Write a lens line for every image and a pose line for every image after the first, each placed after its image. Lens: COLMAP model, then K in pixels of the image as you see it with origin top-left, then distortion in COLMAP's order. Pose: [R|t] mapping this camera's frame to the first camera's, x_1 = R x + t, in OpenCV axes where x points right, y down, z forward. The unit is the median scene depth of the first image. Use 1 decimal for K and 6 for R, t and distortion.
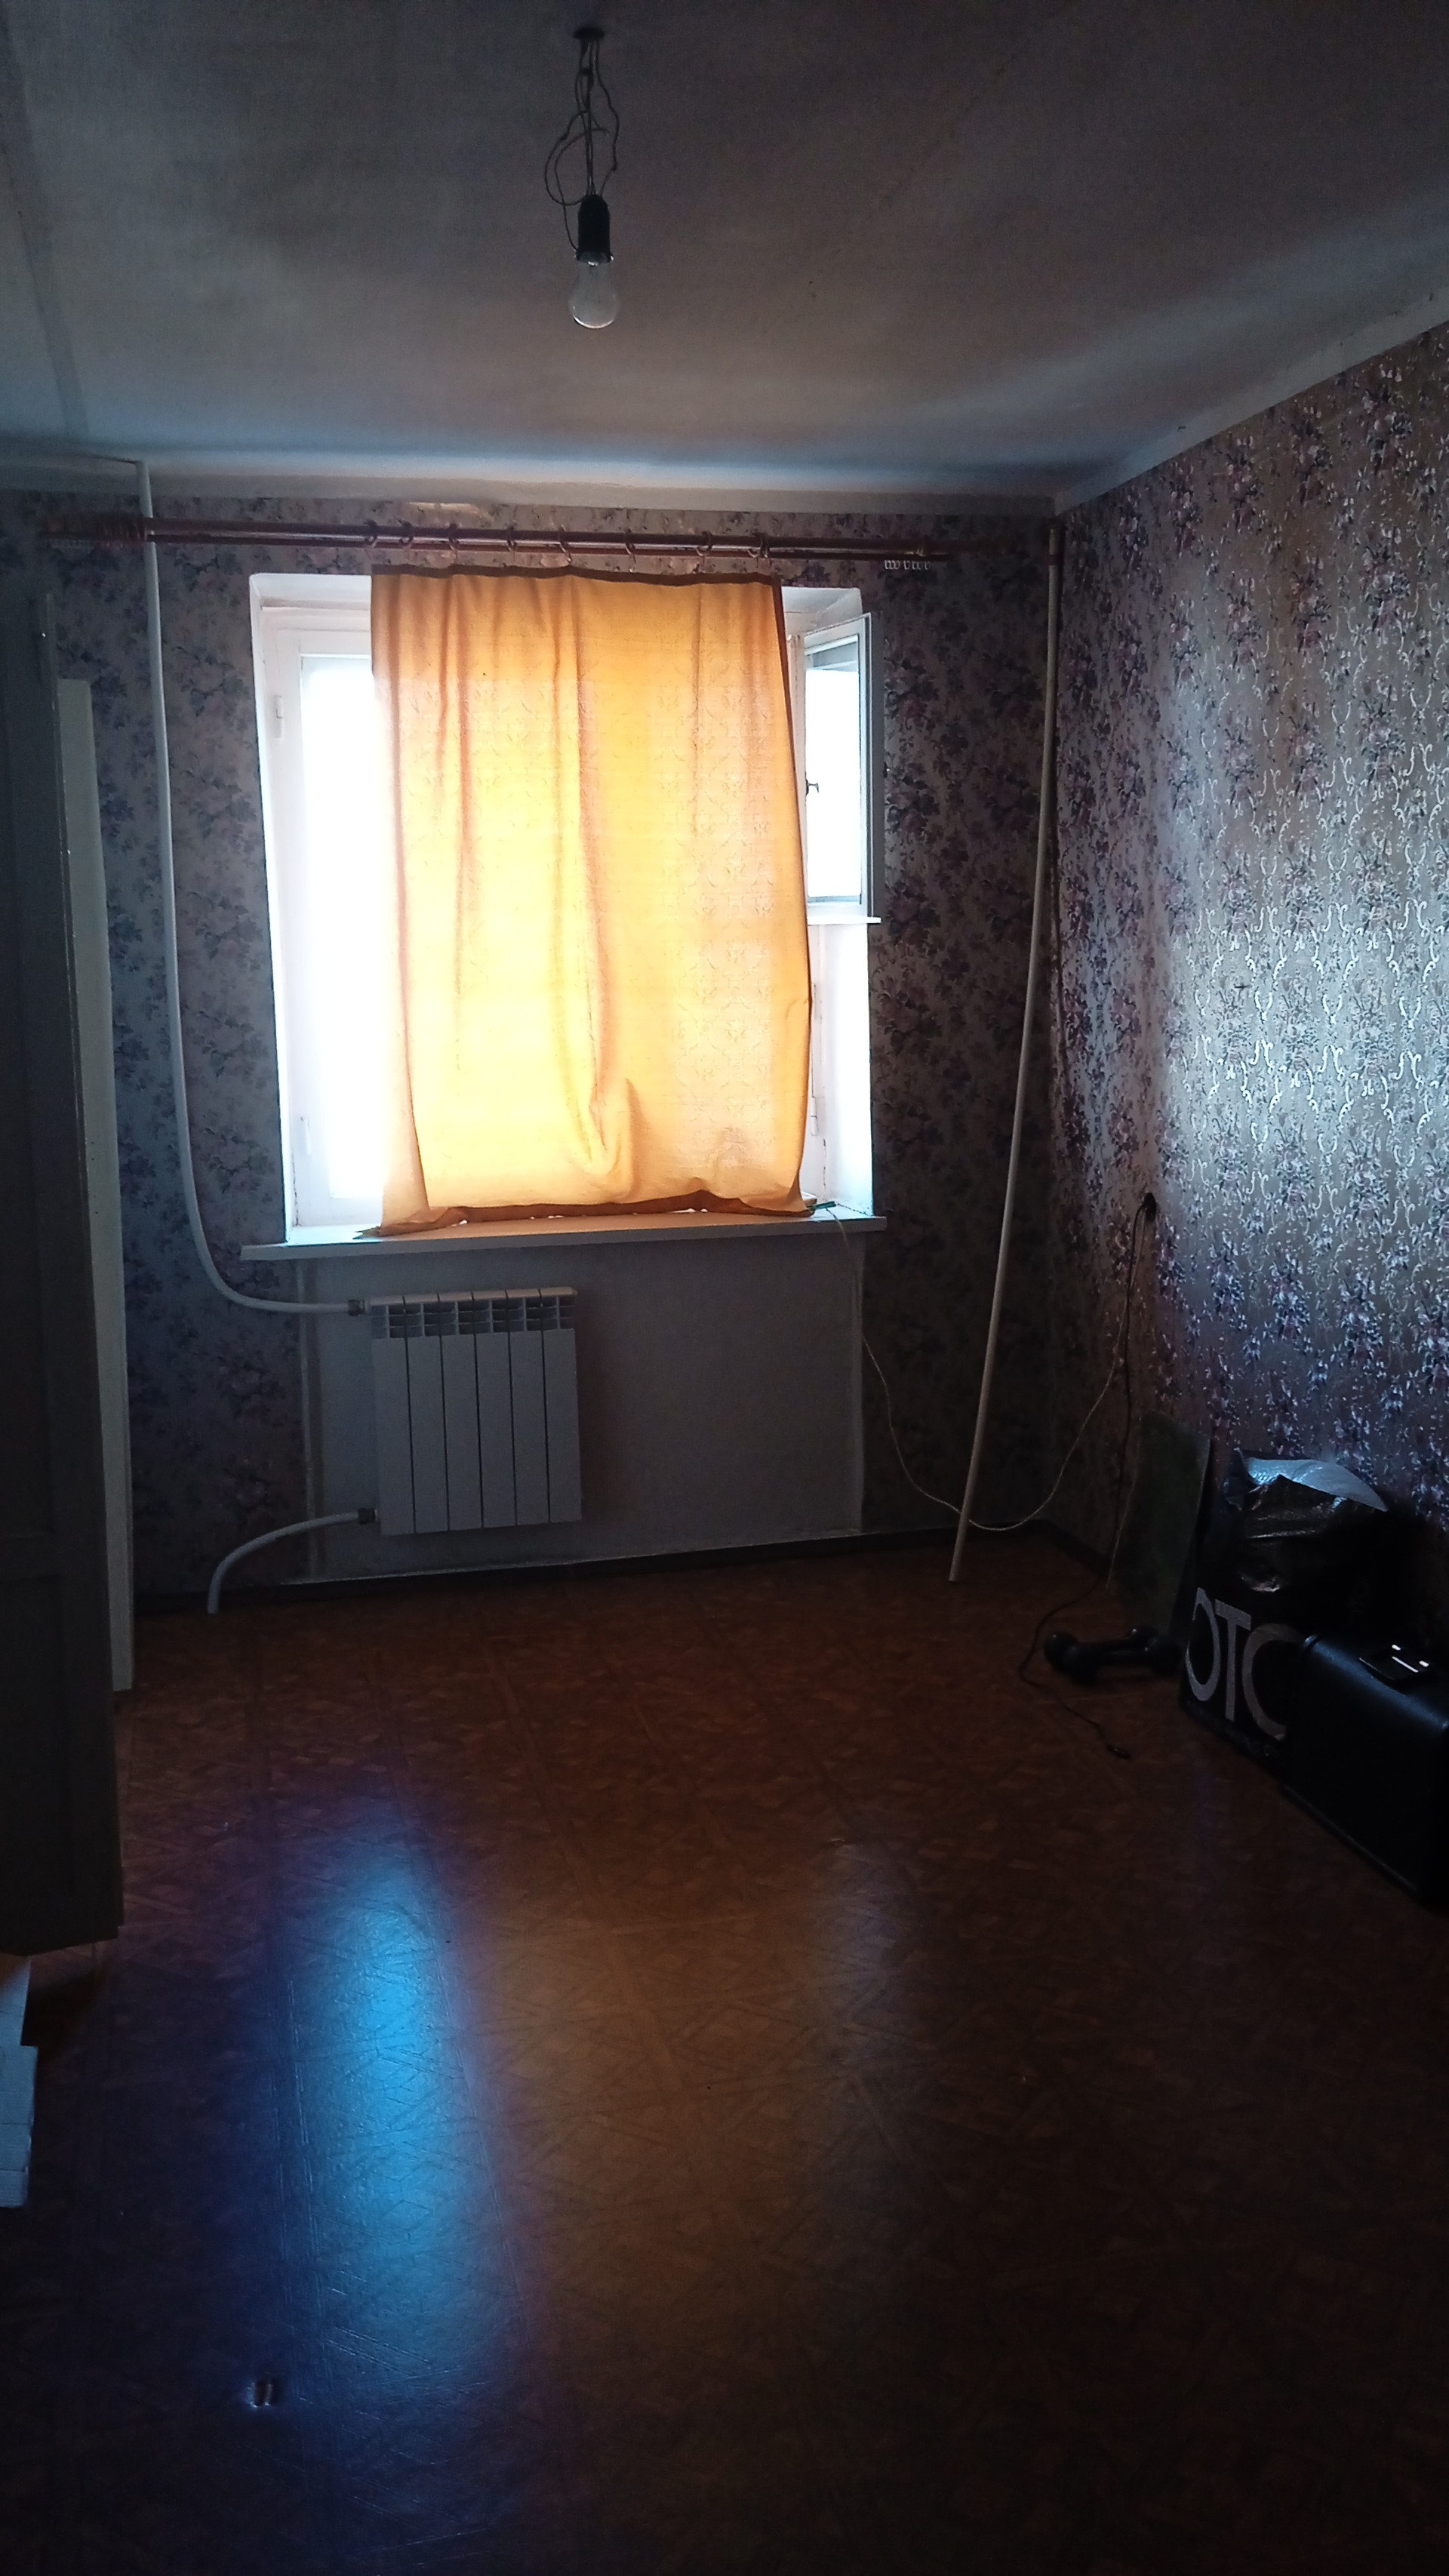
lens RADIAL K [[2151.9, 0, 730.8], [0, 2151.9, 1277.5], [0, 0, 1]] dist [0.135125, -0.217285]
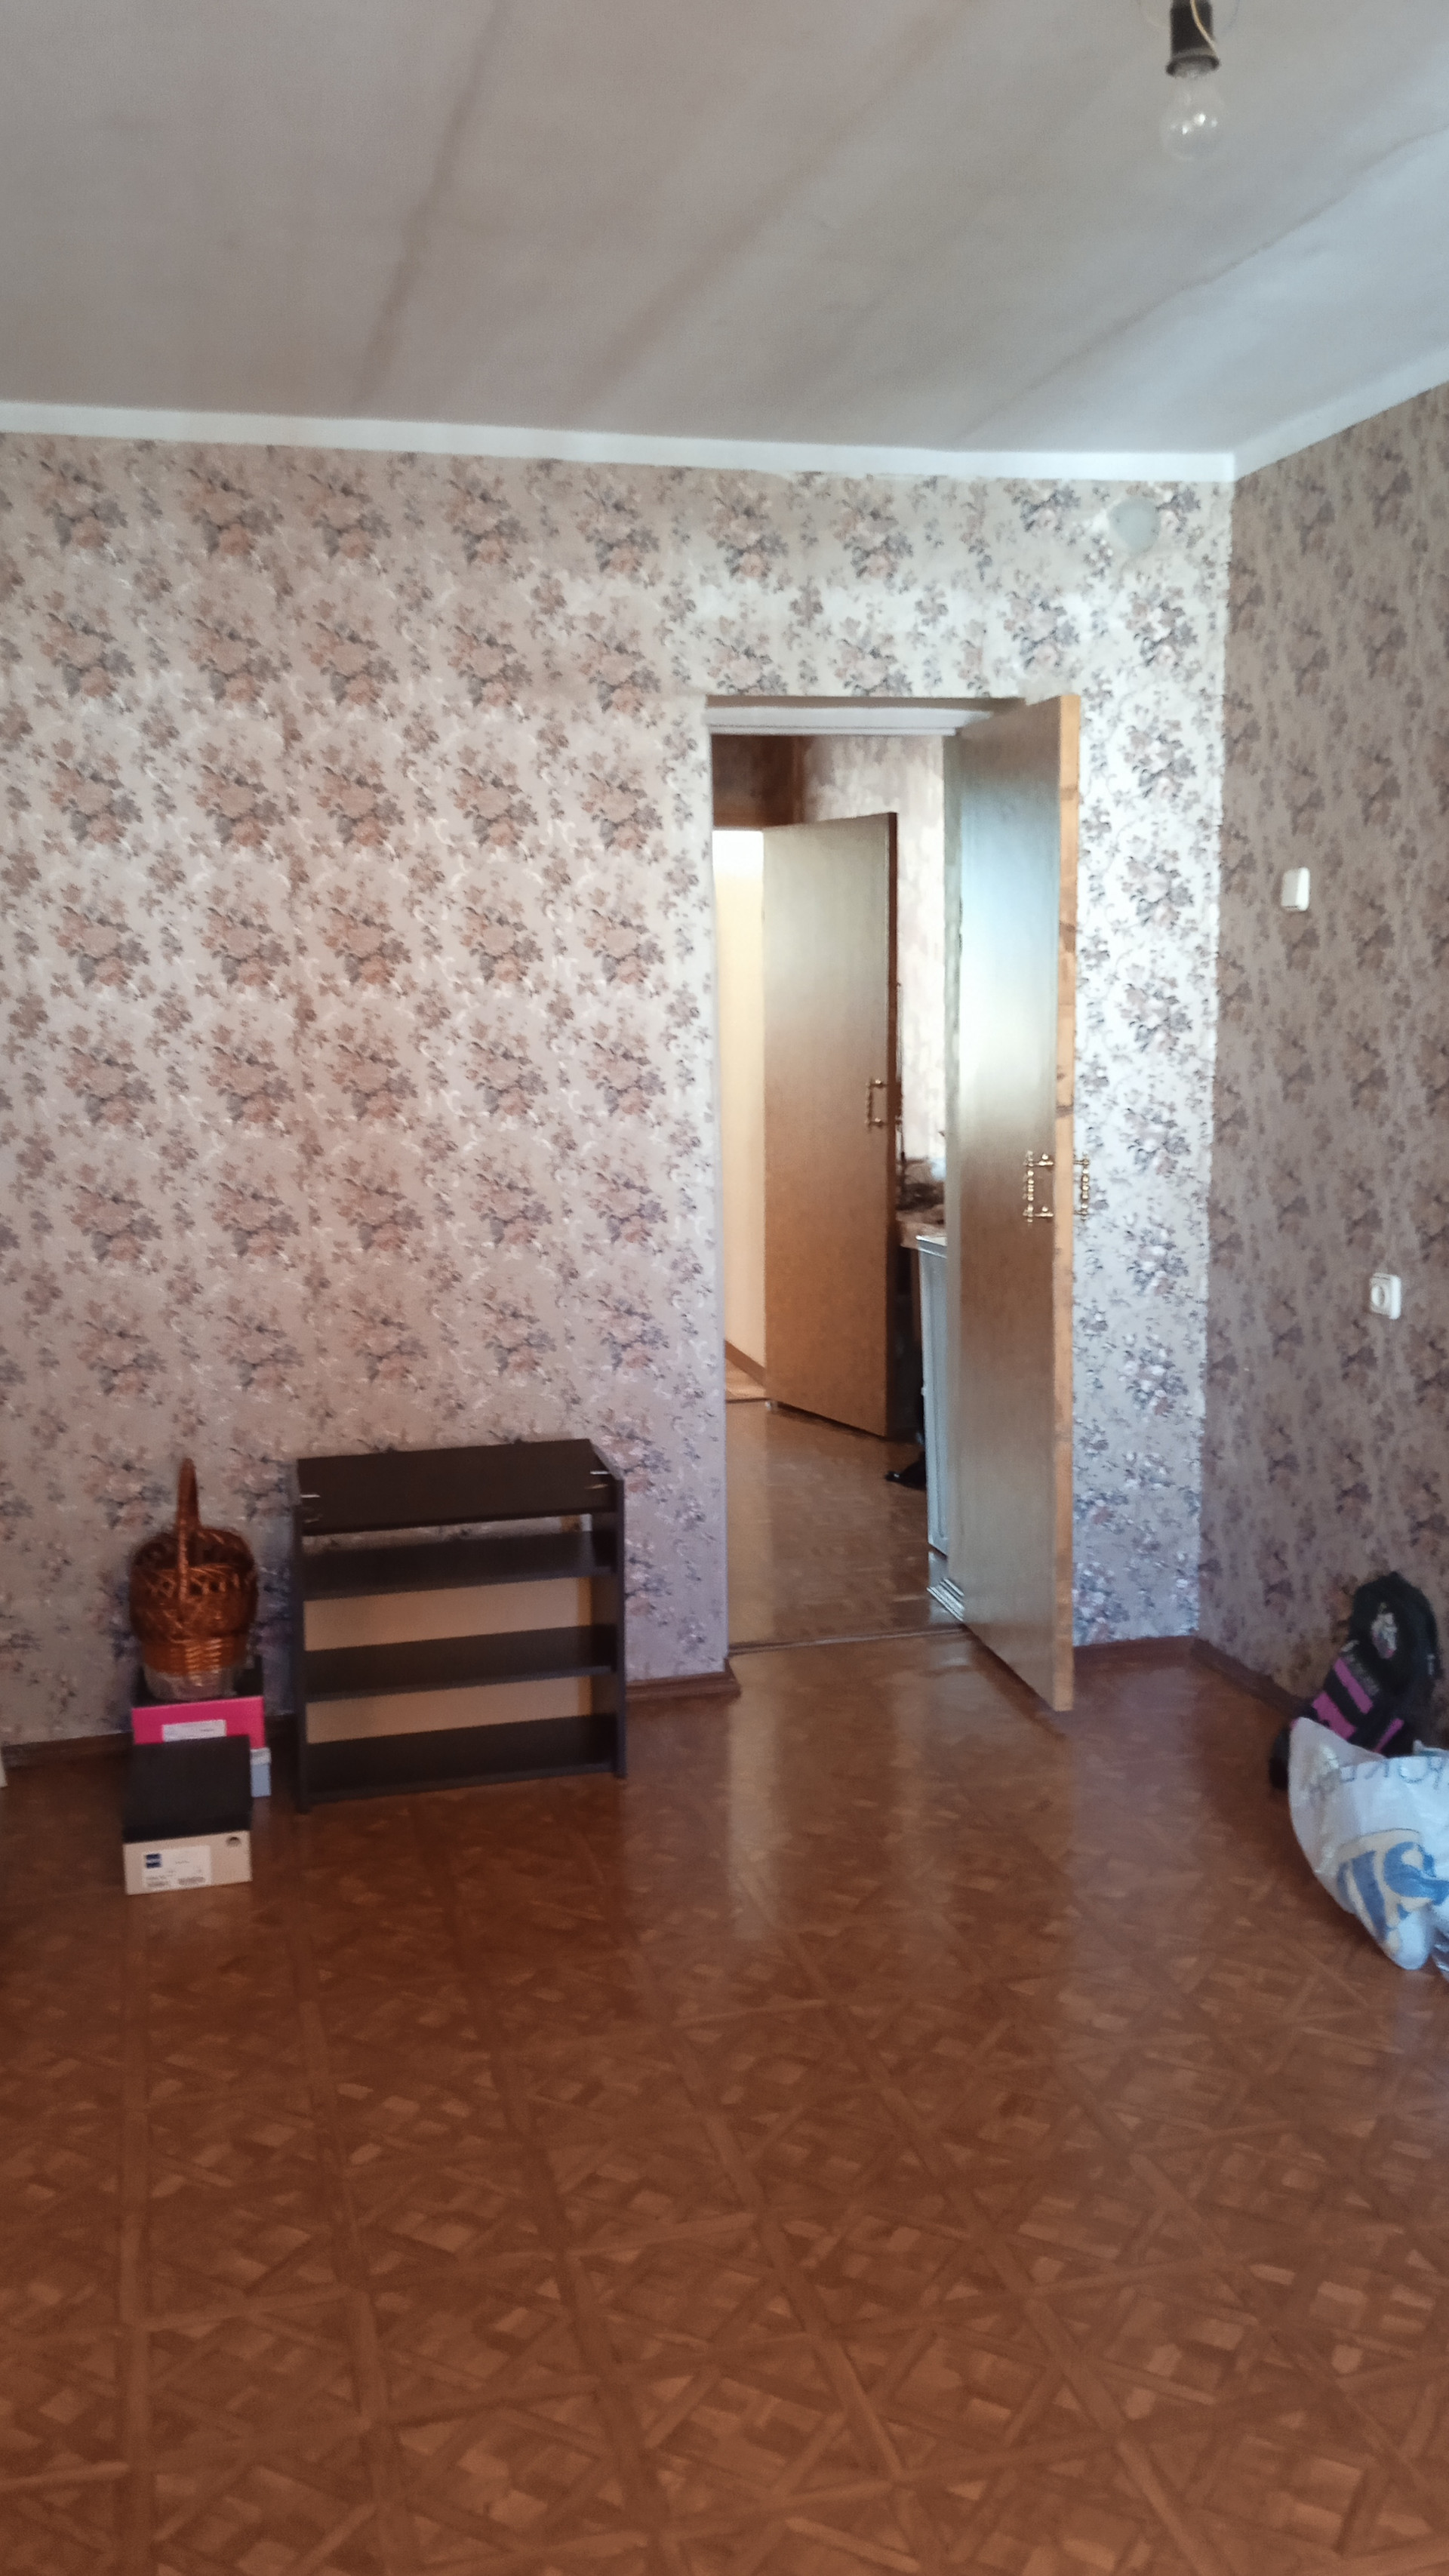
lens RADIAL K [[2151.9, 0, 730.8], [0, 2151.9, 1277.5], [0, 0, 1]] dist [0.135125, -0.217285]
pose [[-0.999139, 0.036292, -0.020096, -0.270365], [0.028979, 0.957222, 0.287899, -0.234098], [0.029685, 0.287068, -0.957450, 1.543239]]
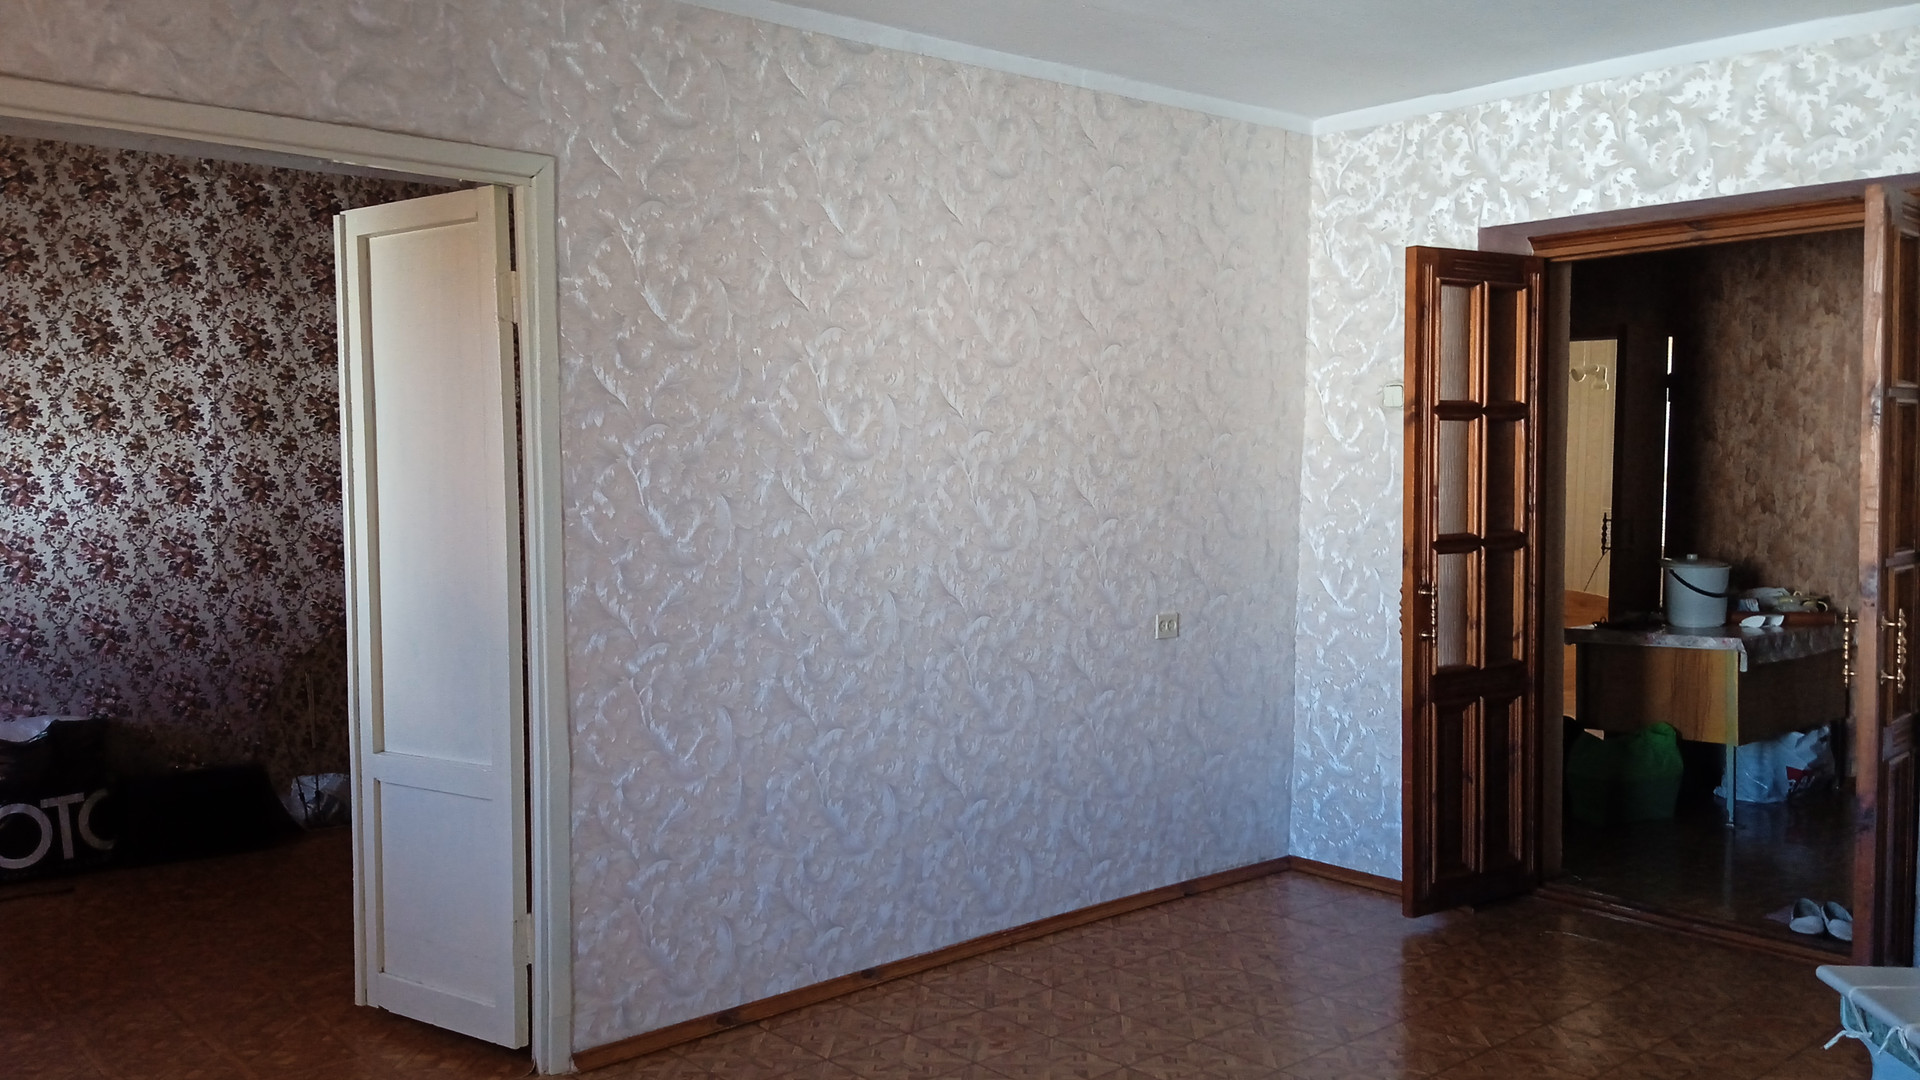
lens RADIAL K [[1604.0, 0, 960.0], [0, 1604.0, 540.0], [0, 0, 1]] dist [0.135125, -0.217285]
pose [[-0.440677, -0.032595, 0.897074, -1.233765], [0.137115, 0.985170, 0.103152, -0.090843], [-0.887132, 0.168459, -0.429673, 0.832270]]
